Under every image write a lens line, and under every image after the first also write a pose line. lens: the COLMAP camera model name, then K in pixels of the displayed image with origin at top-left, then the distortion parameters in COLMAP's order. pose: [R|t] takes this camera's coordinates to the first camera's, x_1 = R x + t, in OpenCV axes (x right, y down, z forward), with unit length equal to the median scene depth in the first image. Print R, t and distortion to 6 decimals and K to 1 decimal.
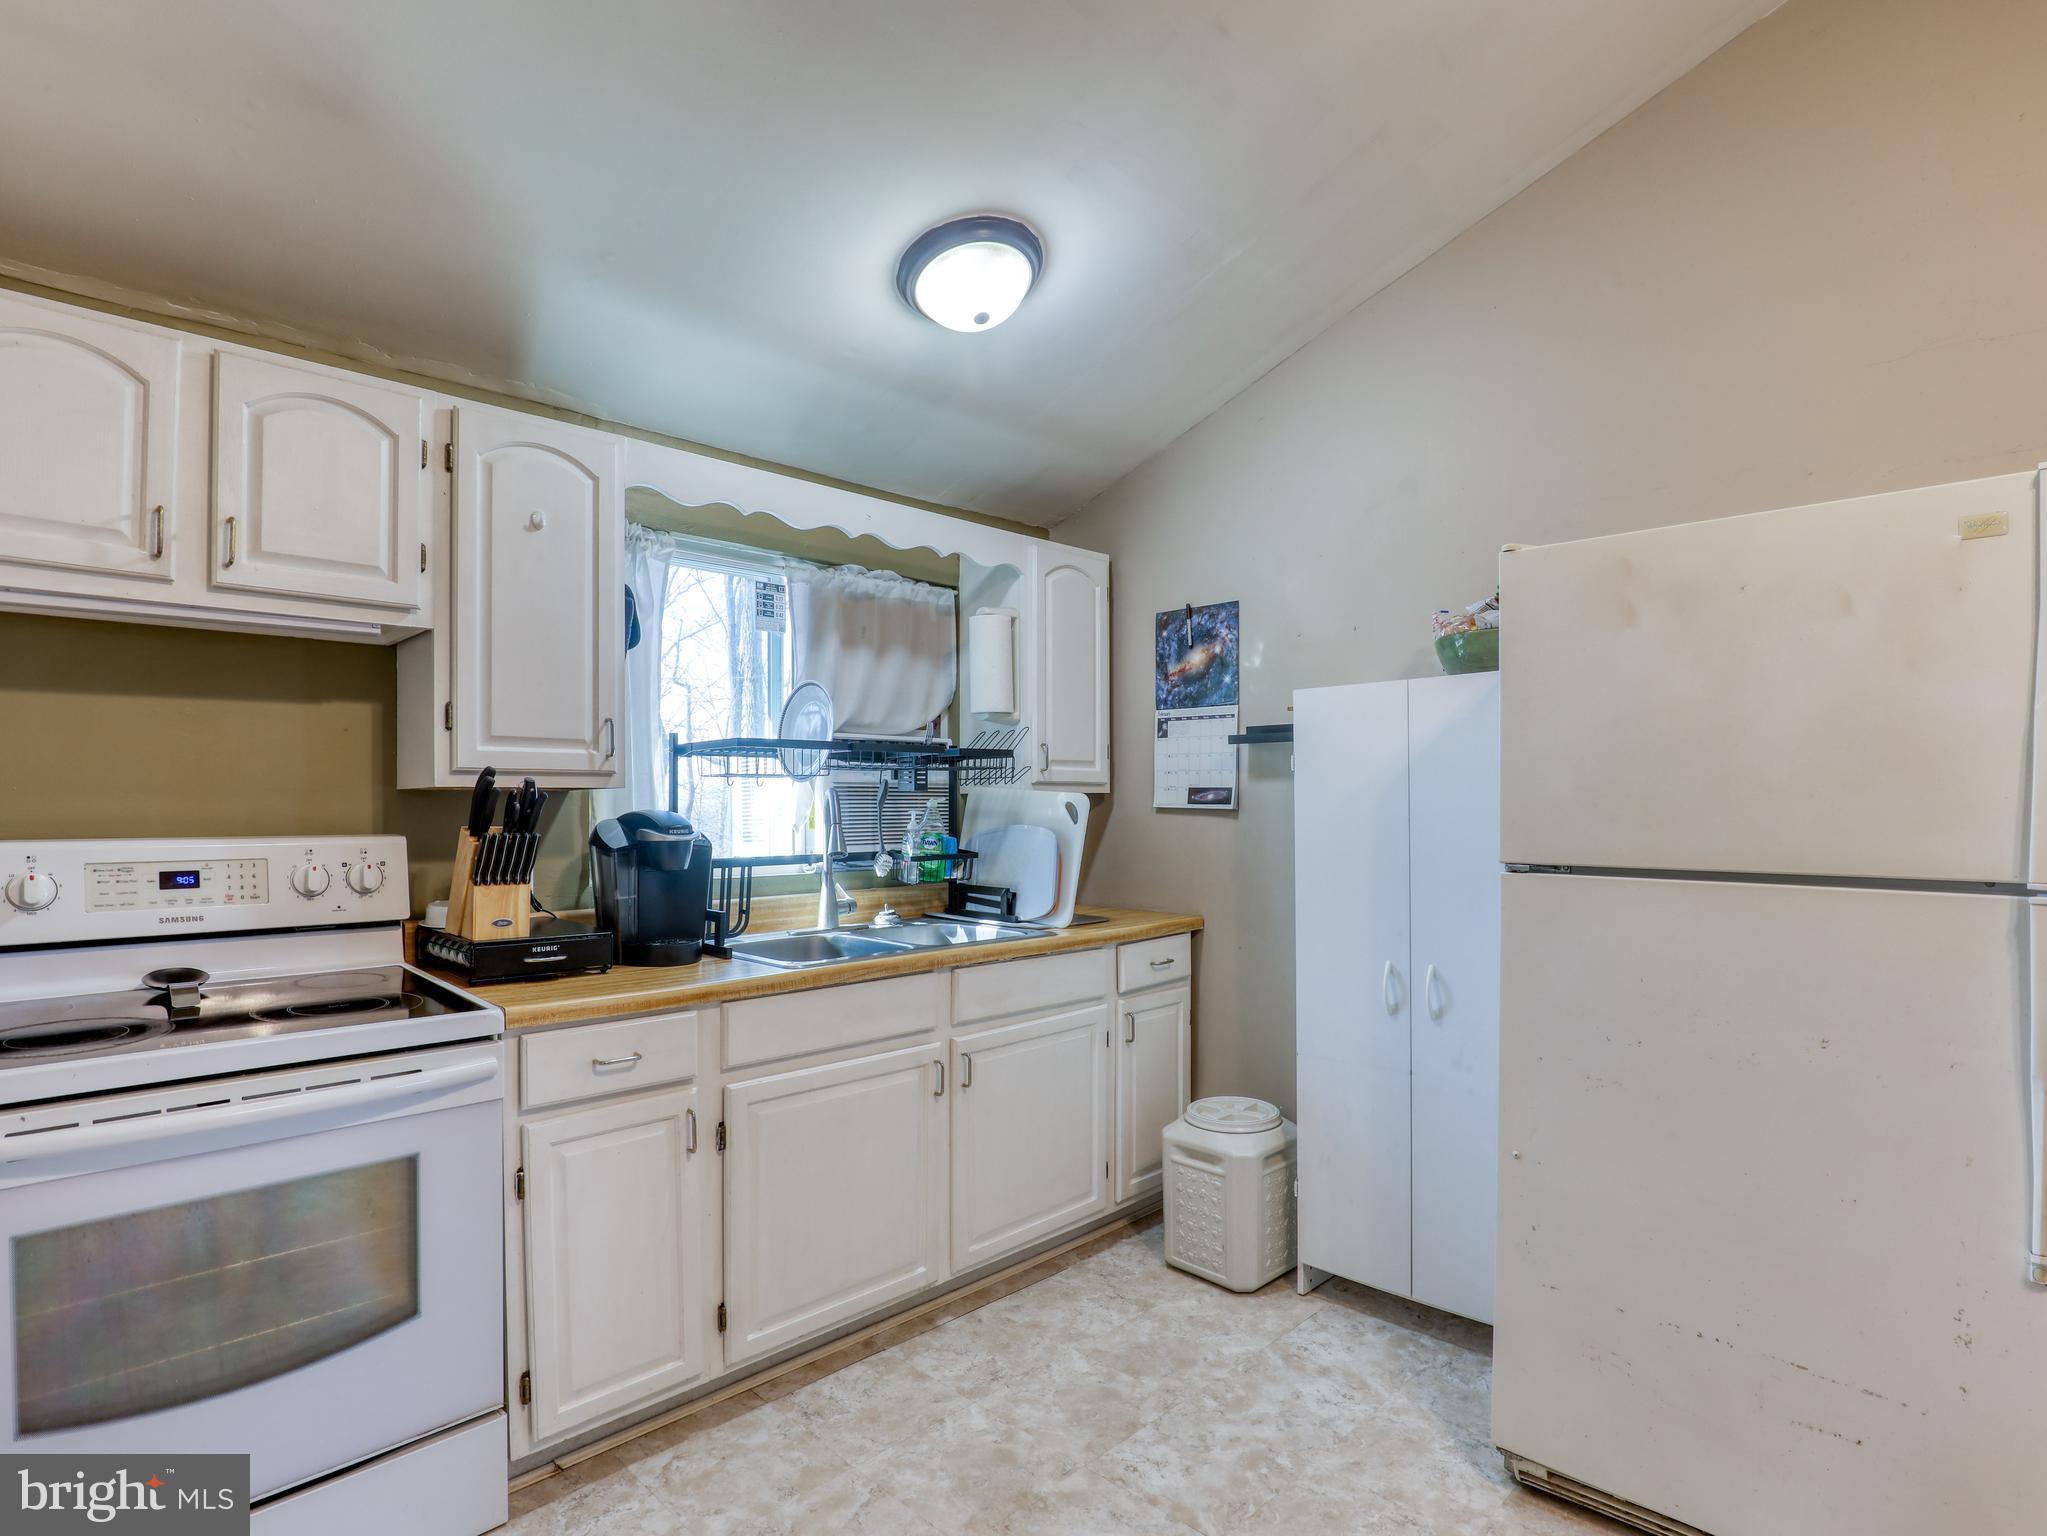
lens RADIAL K [[1084.0, 0, 991.4], [0, 1084.0, 799.9], [0, 0, 1]] dist [-0.018884, -0.000276]
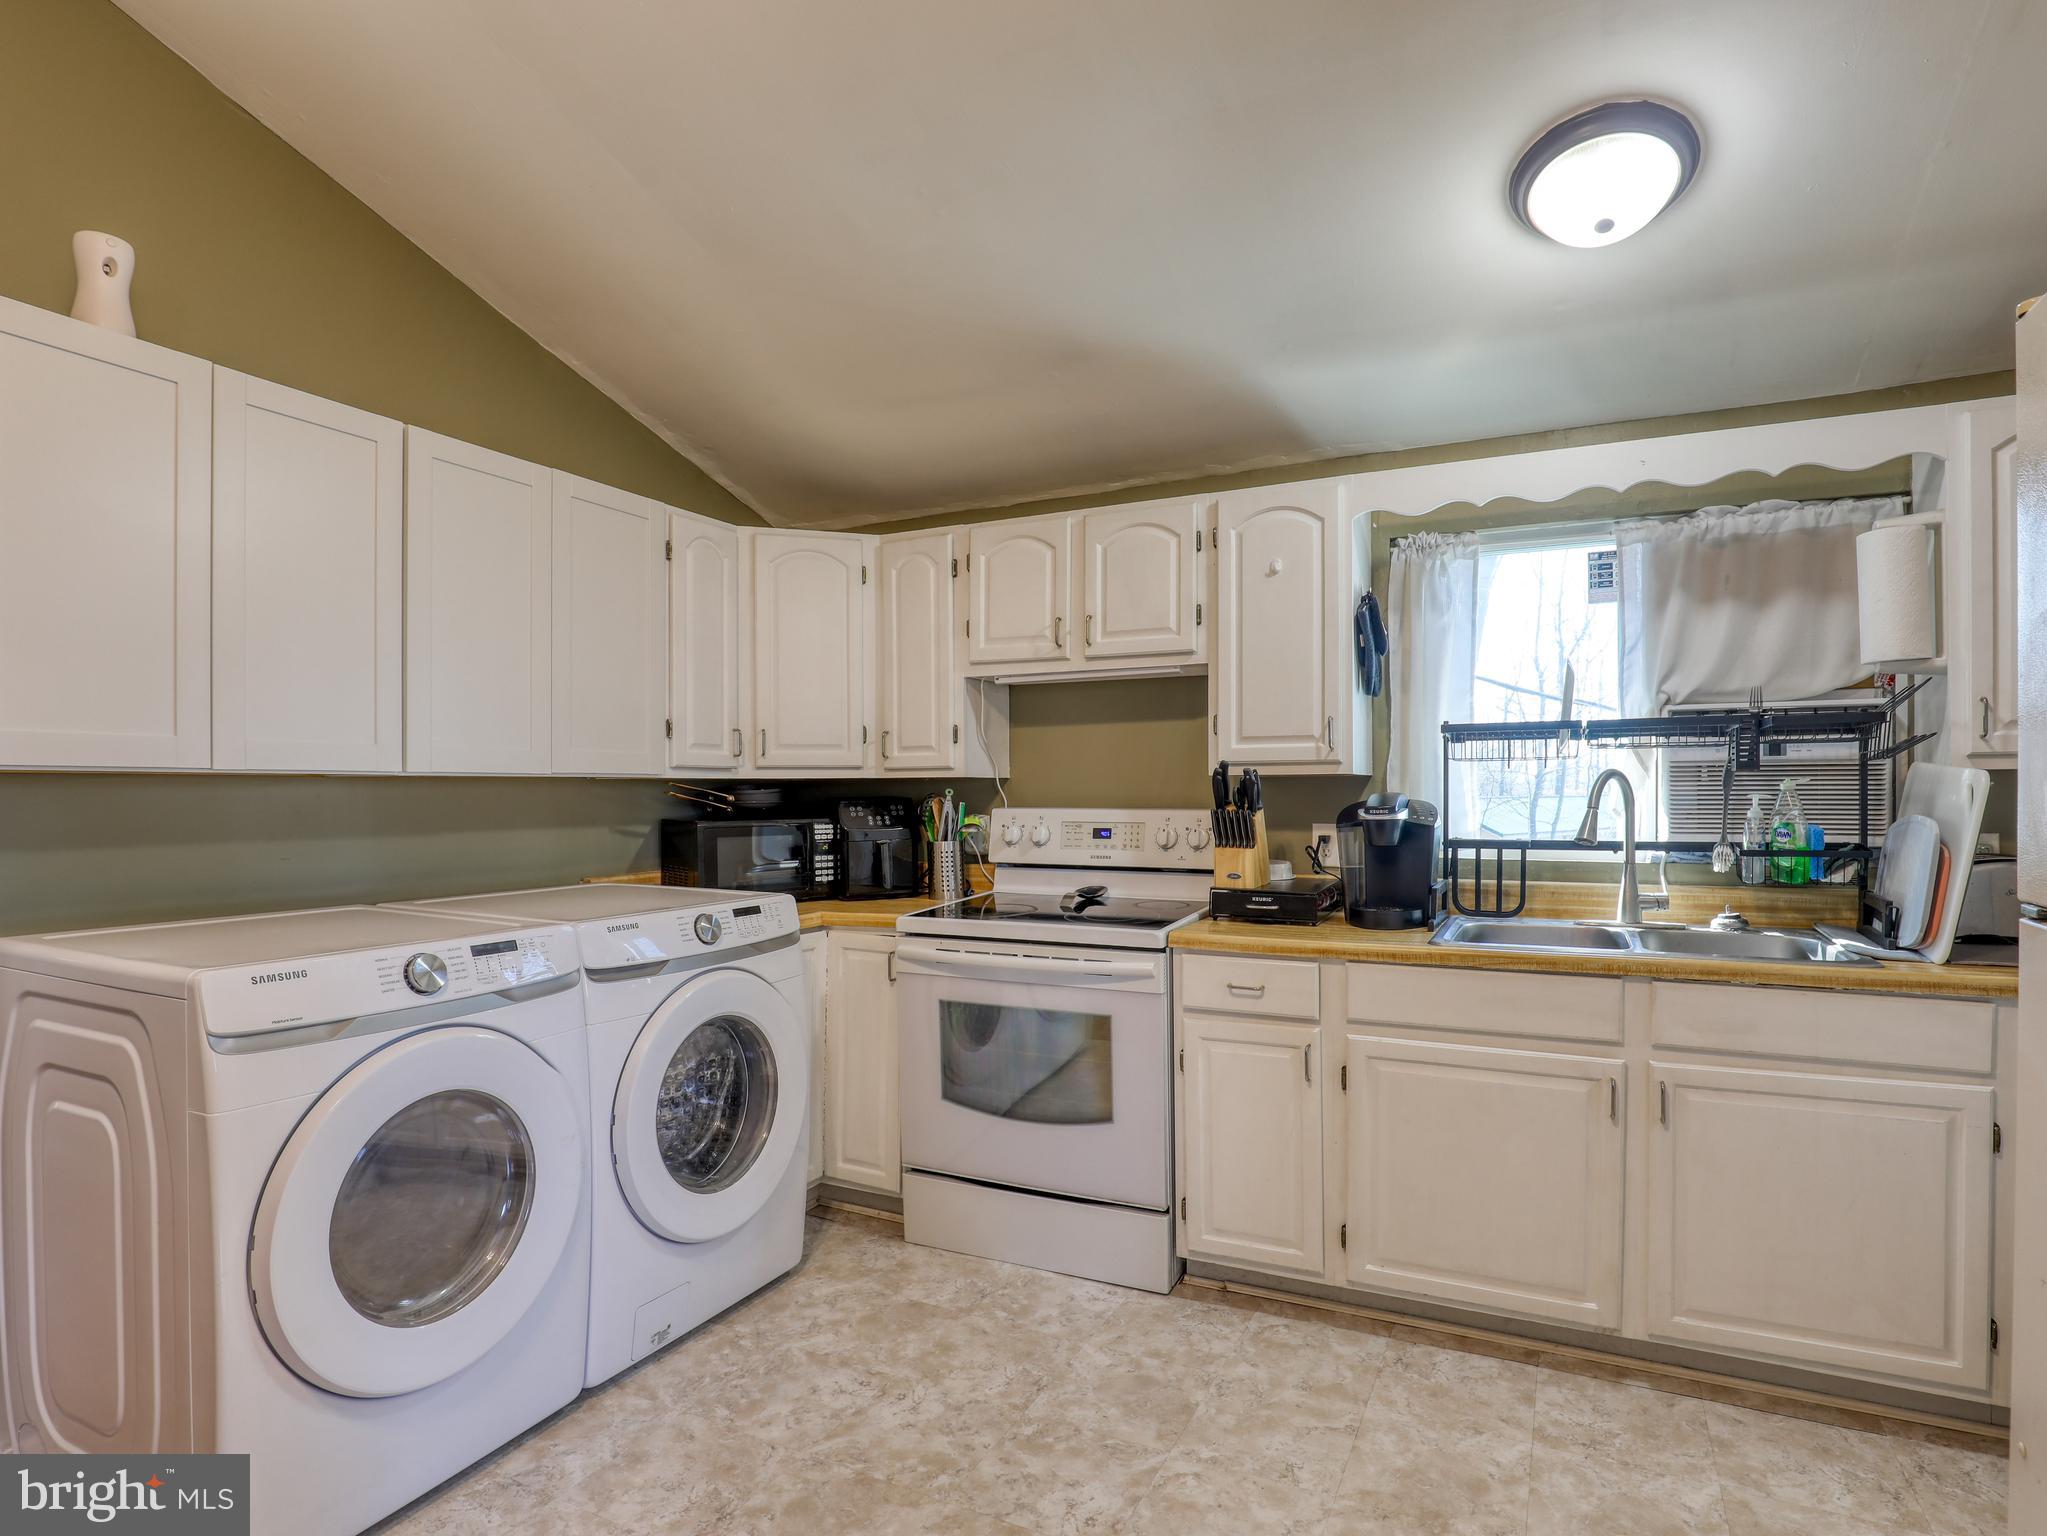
lens RADIAL K [[1055.3, 0, 1028.4], [0, 1055.3, 782.3], [0, 0, 1]] dist [-0.028326, 0.000873]
pose [[0.333902, -0.004880, -0.942595, 0.598690], [0.007465, 0.999969, -0.002532, -0.001248], [0.942578, -0.006191, 0.333928, 0.275579]]
